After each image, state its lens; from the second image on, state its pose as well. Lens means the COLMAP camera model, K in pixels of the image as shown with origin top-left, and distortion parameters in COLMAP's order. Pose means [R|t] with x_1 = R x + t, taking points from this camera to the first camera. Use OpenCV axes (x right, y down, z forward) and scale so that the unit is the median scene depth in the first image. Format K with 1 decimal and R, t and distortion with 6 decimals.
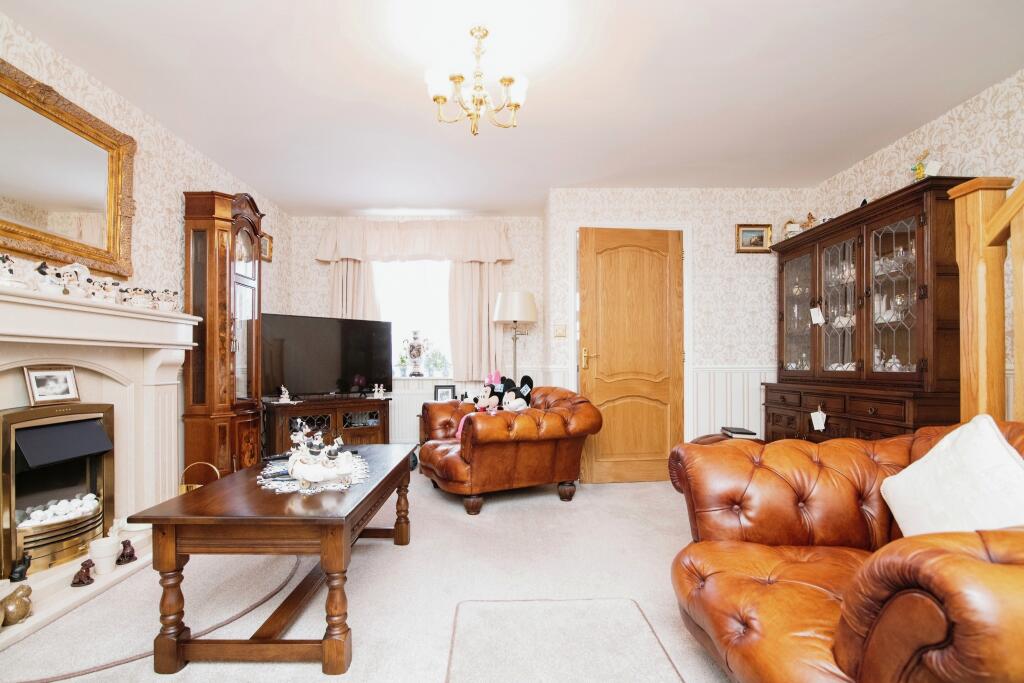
lens RADIAL K [[492.0, 0, 509.3], [0, 492.0, 360.0], [0, 0, 1]] dist [-0.020586, -0.000196]
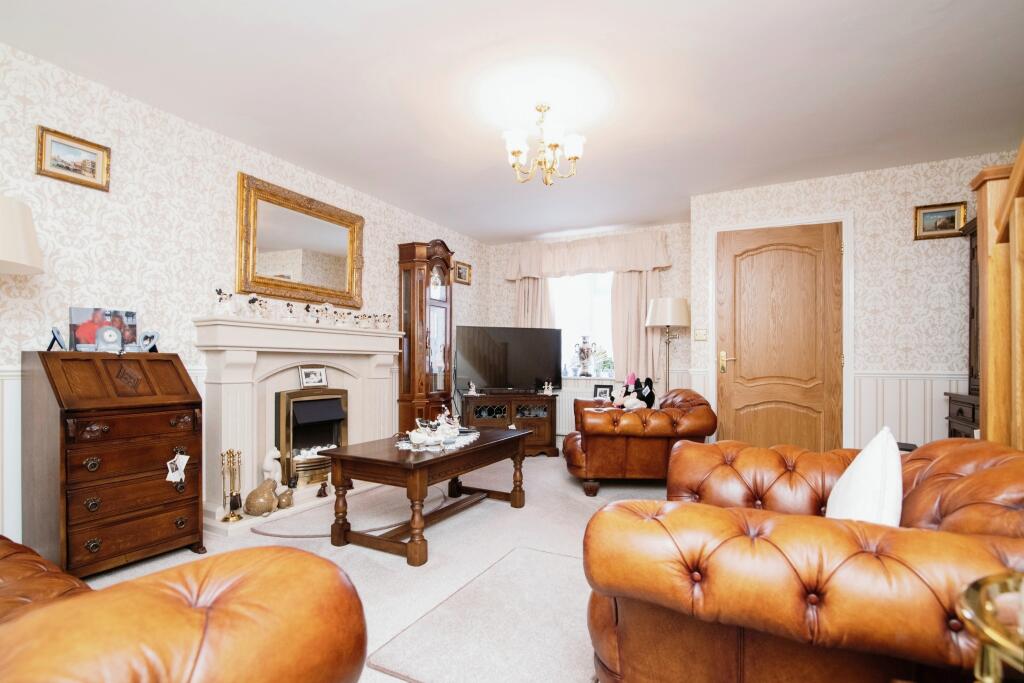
lens RADIAL K [[492.0, 0, 509.3], [0, 492.0, 360.0], [0, 0, 1]] dist [-0.020586, -0.000196]
pose [[0.874603, 0.004862, -0.484816, 0.305843], [-0.004672, 0.999988, 0.001600, -0.008094], [0.484818, 0.000866, 0.874615, -0.103741]]
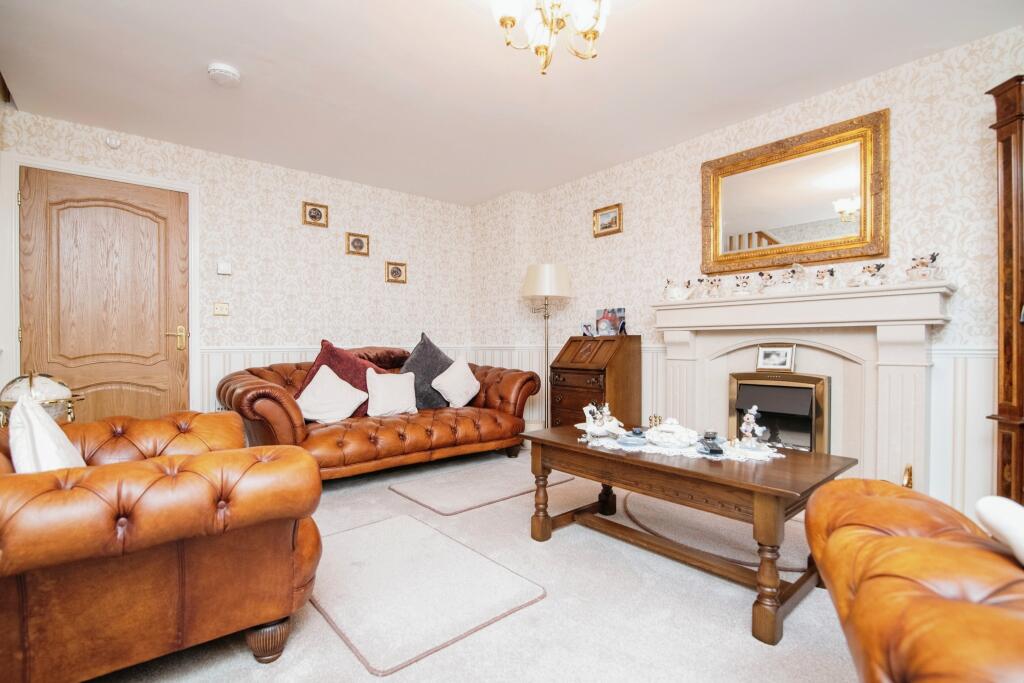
lens RADIAL K [[475.0, 0, 512.0], [0, 475.0, 341.5], [0, 0, 1]] dist [-0.000281, -0.000073]
pose [[-0.773718, 0.001809, -0.633527, 0.321924], [0.009219, 0.999922, -0.008403, 0.006063], [0.633463, -0.012342, -0.773675, 1.010616]]
